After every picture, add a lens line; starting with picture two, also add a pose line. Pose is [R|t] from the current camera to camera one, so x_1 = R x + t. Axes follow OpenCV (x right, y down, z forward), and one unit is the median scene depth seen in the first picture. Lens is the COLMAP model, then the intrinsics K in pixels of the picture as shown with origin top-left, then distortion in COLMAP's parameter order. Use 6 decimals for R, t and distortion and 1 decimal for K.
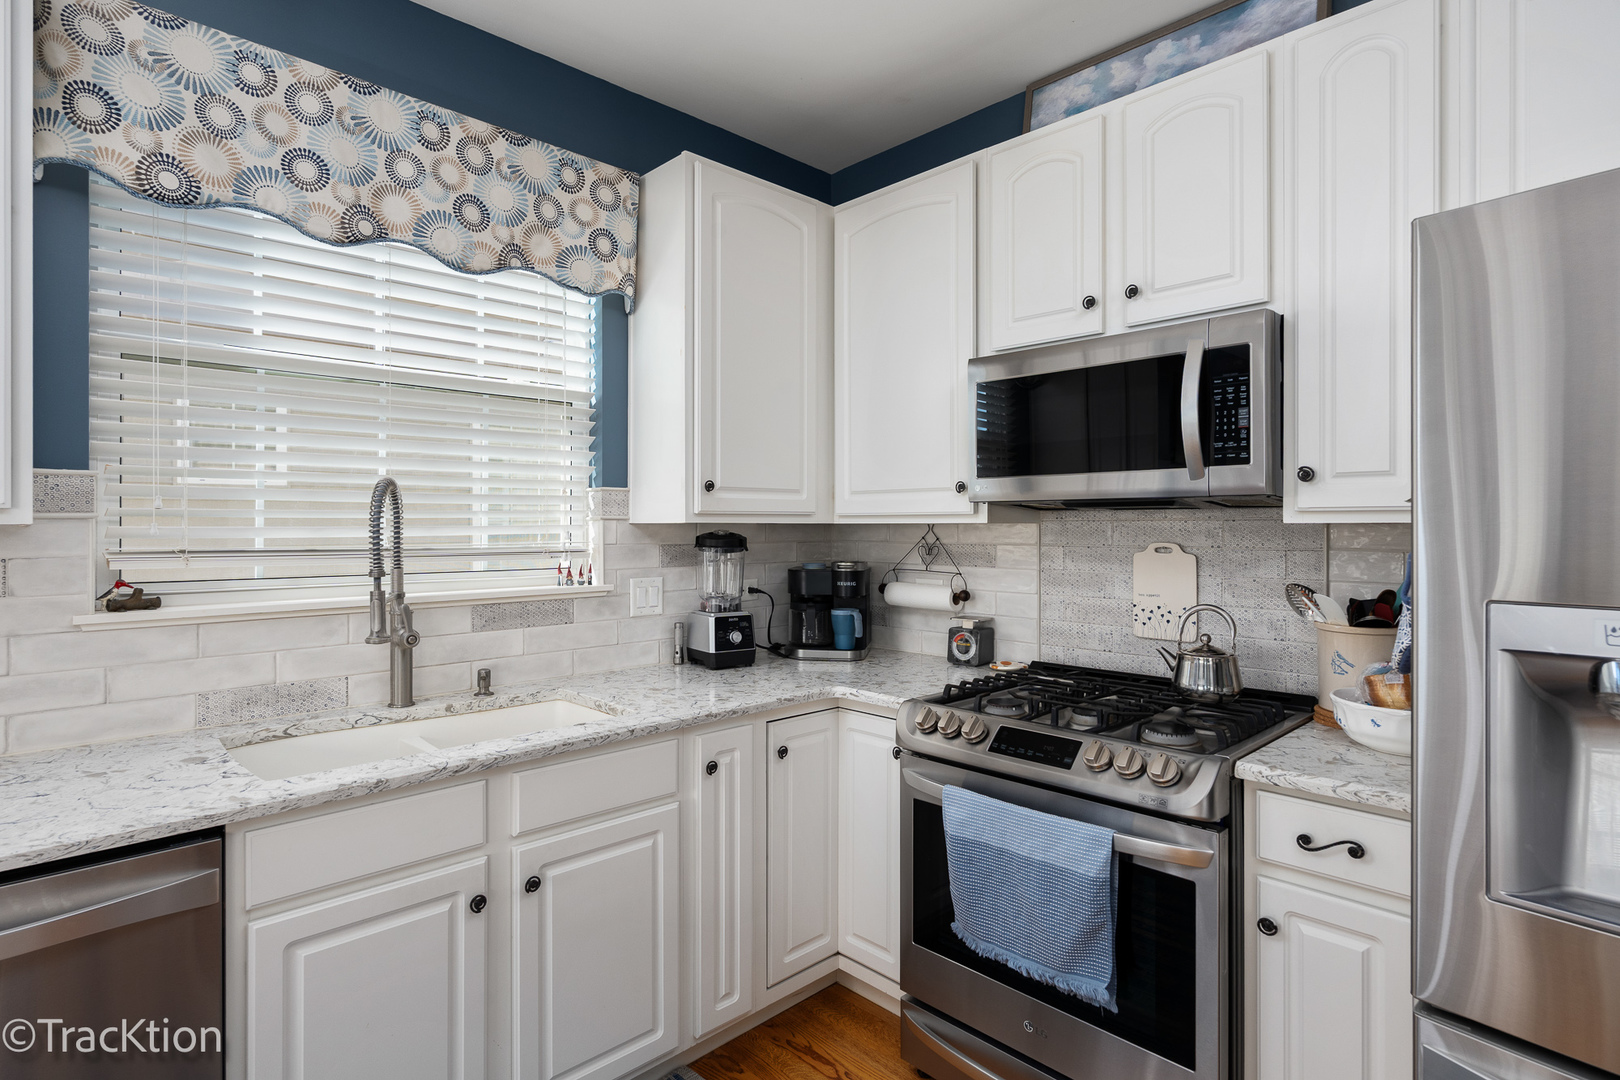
lens RADIAL K [[832.9, 0, 795.6], [0, 832.9, 518.9], [0, 0, 1]] dist [0.001642, 0.000417]
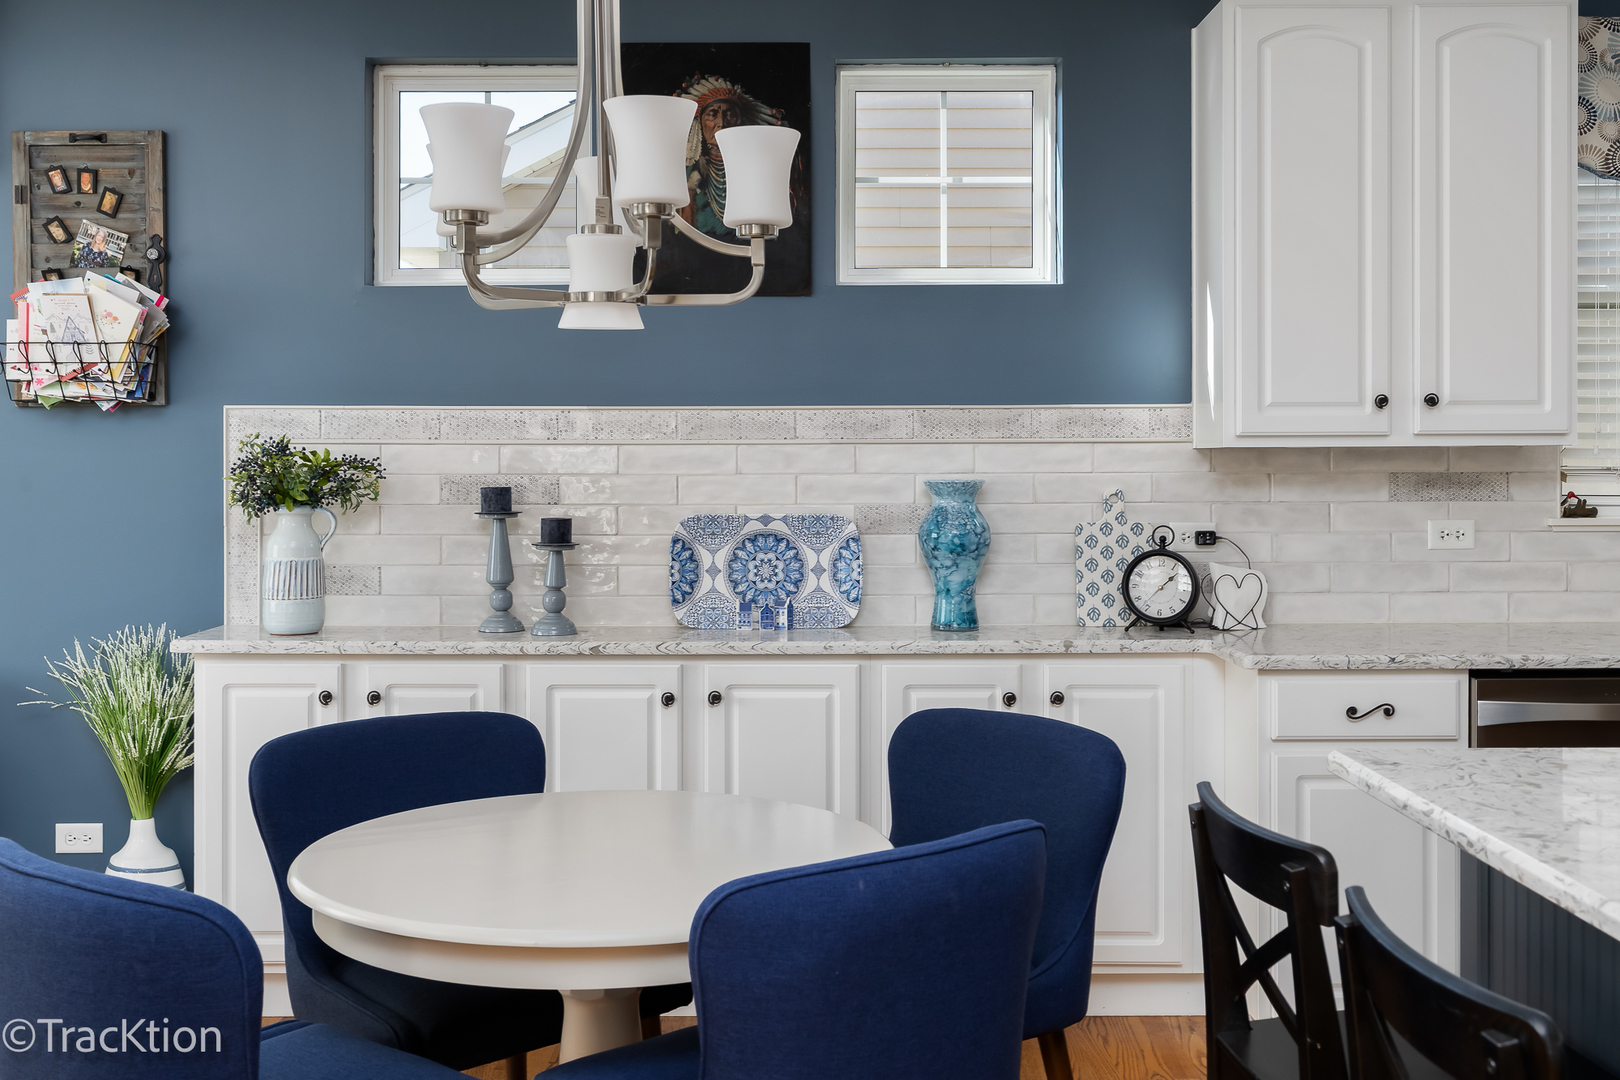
lens RADIAL K [[1608.9, 0, 803.3], [0, 1608.9, 467.8], [0, 0, 1]] dist [0.006069, 0.000000]
pose [[0.729842, 0.004401, -0.683601, -0.021441], [0.004782, 0.999922, 0.011544, 0.004946], [0.683599, -0.011694, 0.729764, -1.180085]]
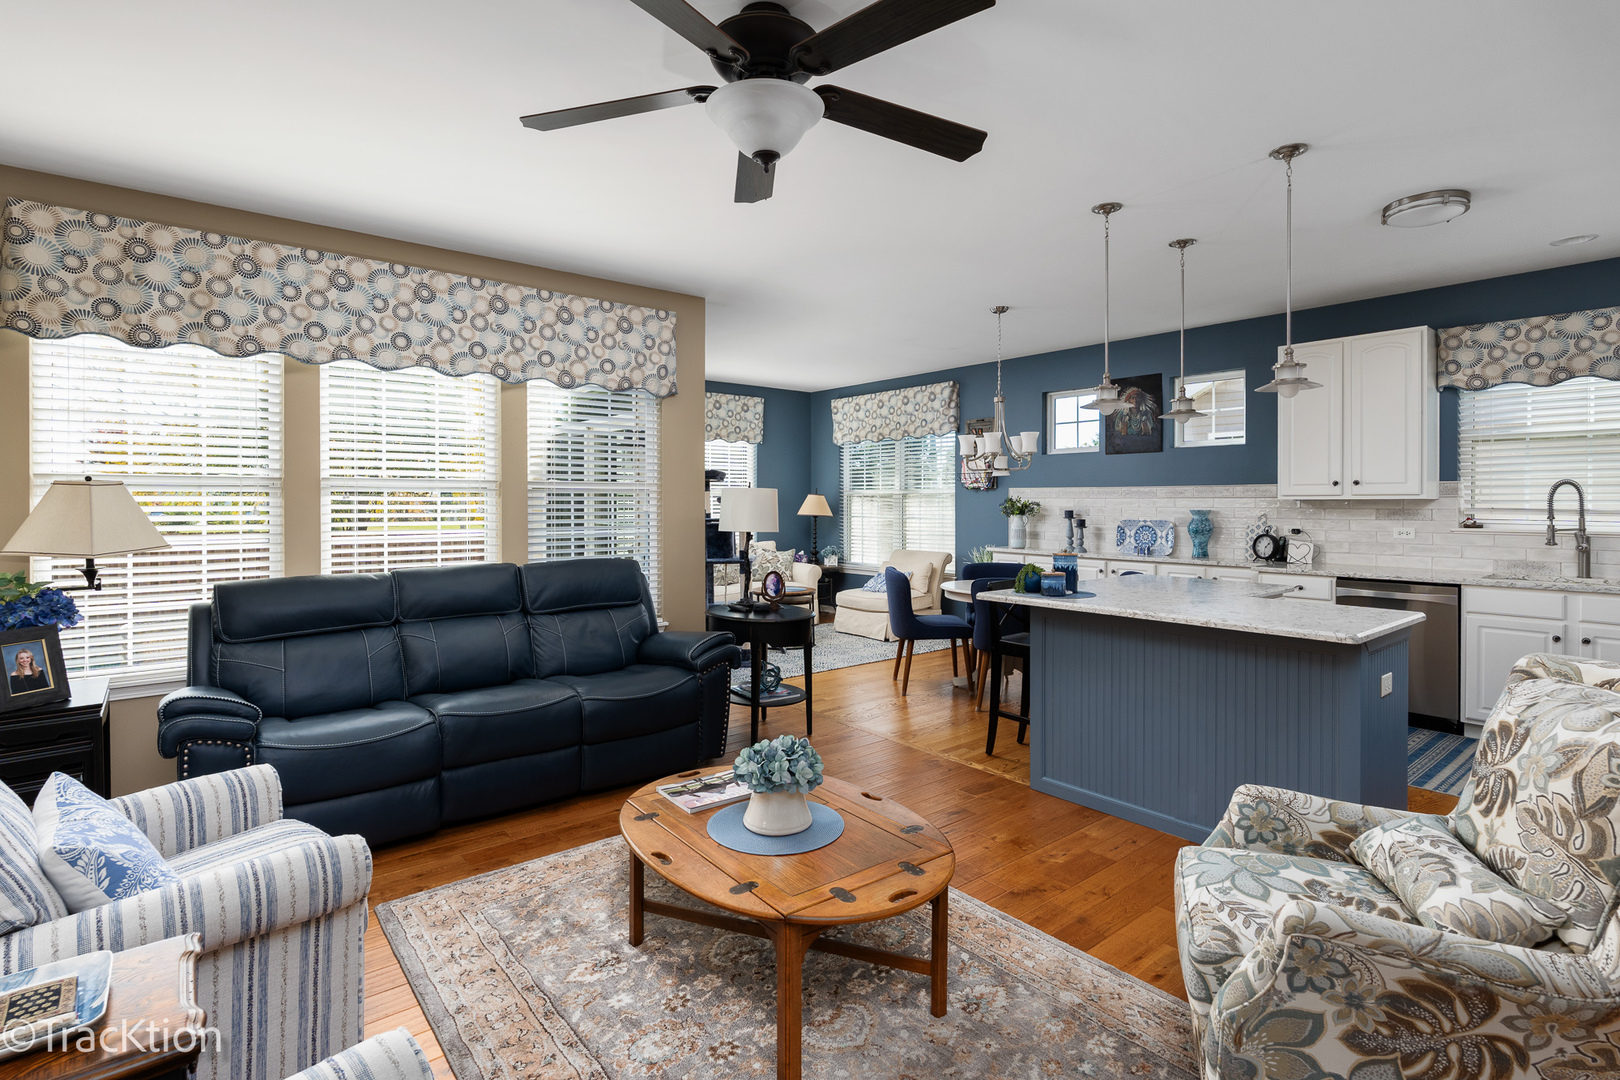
lens RADIAL K [[795.4, 0, 810.4], [0, 795.4, 509.5], [0, 0, 1]] dist [-0.000749, -0.001071]
pose [[-0.065110, 0.012849, -0.997795, 1.736372], [0.006035, 0.999904, 0.012482, -0.003392], [0.997860, -0.005209, -0.065181, -0.923210]]
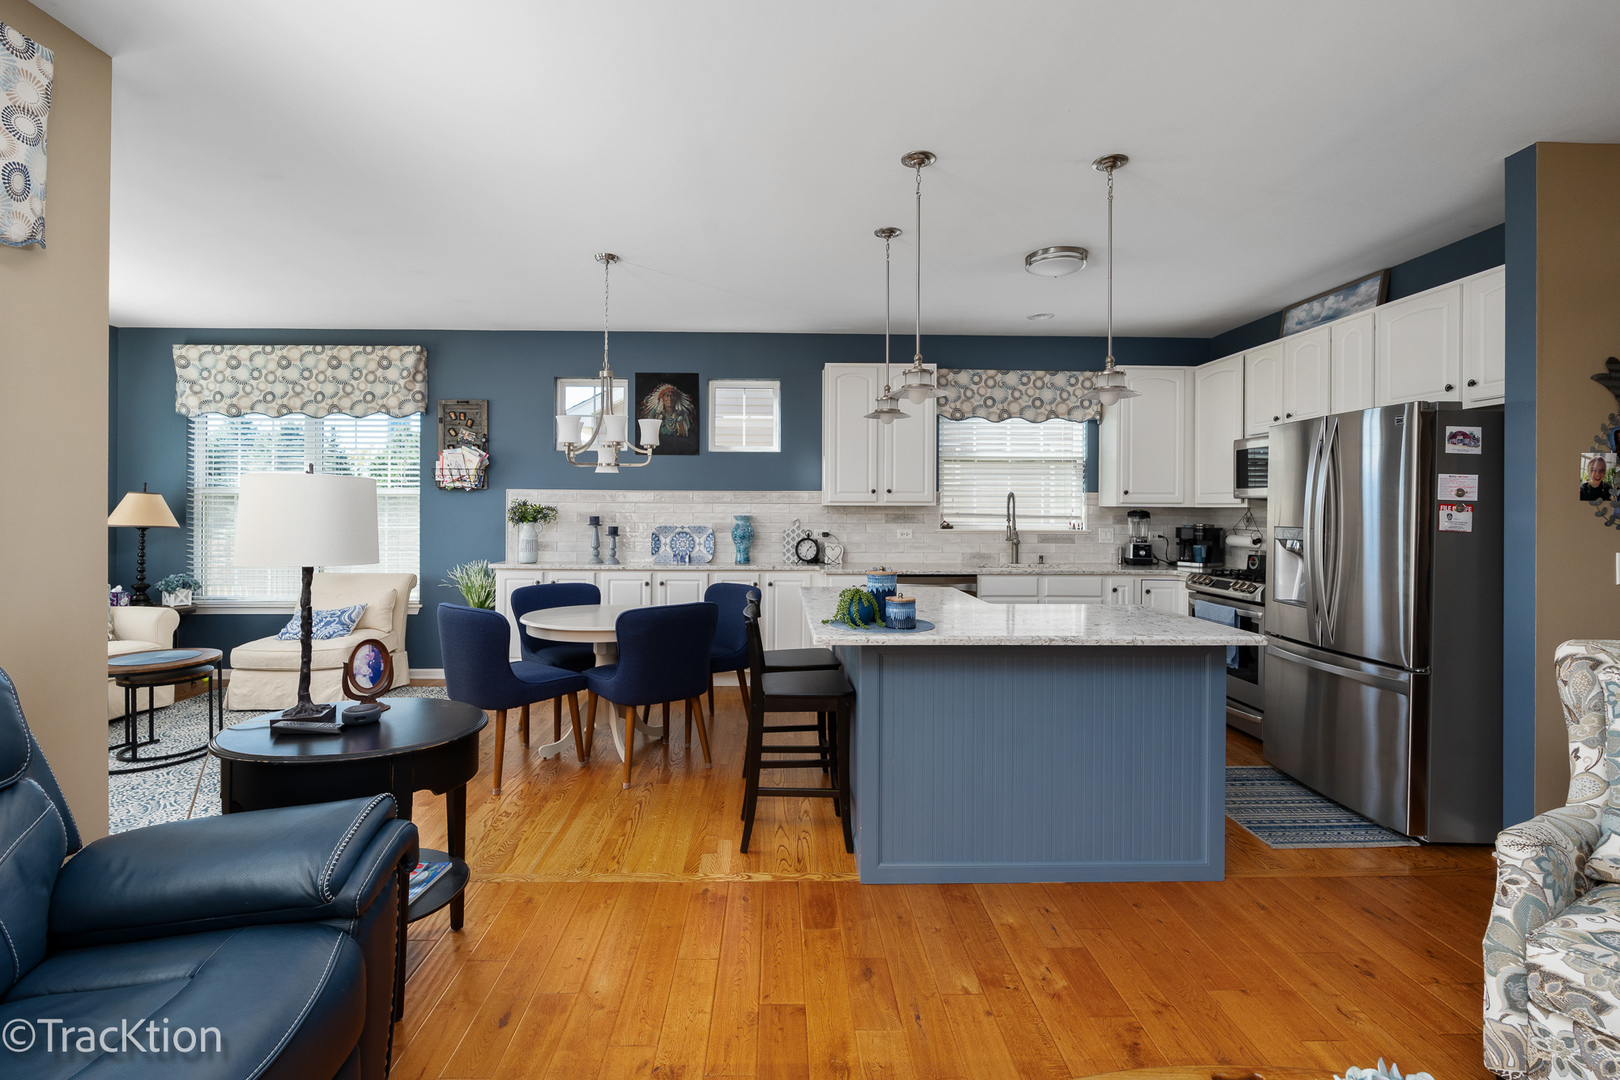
lens RADIAL K [[731.9, 0, 798.5], [0, 731.9, 507.9], [0, 0, 1]] dist [-0.007014, 0.001863]
pose [[0.748006, 0.006870, -0.663656, 0.711020], [-0.003267, 0.999972, 0.006670, -0.002943], [0.663684, -0.002821, 0.748008, -1.529872]]
